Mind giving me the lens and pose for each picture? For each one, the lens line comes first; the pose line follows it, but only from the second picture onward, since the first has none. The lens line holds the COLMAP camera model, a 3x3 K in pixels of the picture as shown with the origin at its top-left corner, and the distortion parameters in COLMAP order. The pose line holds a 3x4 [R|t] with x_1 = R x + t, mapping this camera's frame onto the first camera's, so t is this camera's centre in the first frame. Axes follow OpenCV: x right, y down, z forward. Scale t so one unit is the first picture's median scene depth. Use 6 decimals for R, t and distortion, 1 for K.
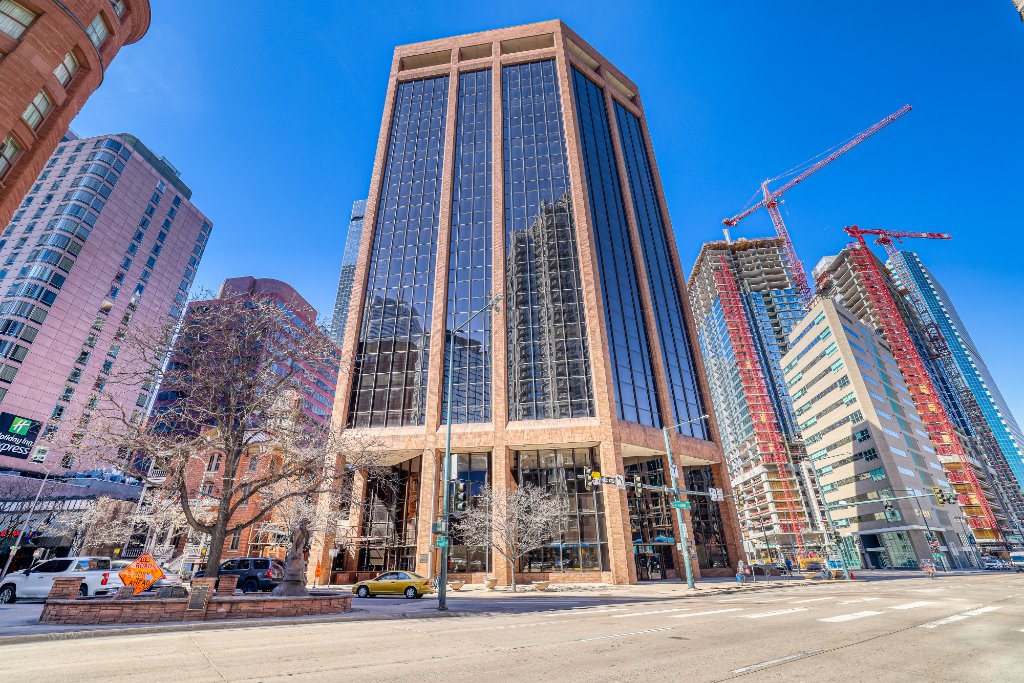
lens RADIAL K [[457.9, 0, 495.6], [0, 457.9, 311.3], [0, 0, 1]] dist [-0.002860, -0.000197]
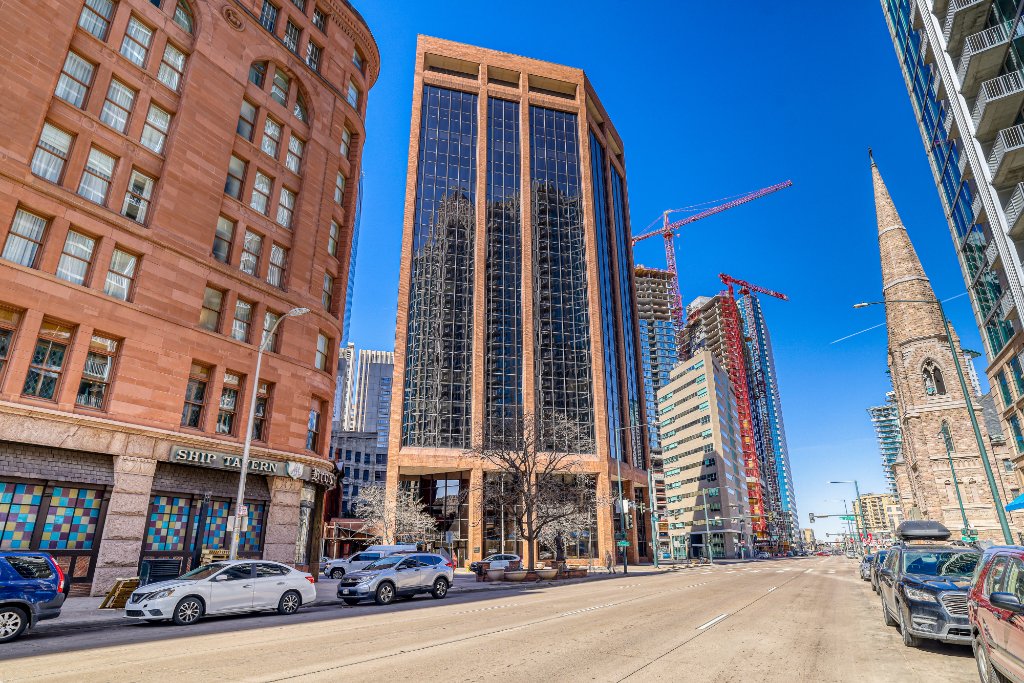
lens RADIAL K [[577.1, 0, 512.0], [0, 577.1, 341.5], [0, 0, 1]] dist [-0.000853, -0.000217]
pose [[0.911227, 0.141832, 0.386715, -0.387679], [-0.196315, 0.974900, 0.105028, -0.123799], [-0.362112, -0.171623, 0.916199, -0.235454]]
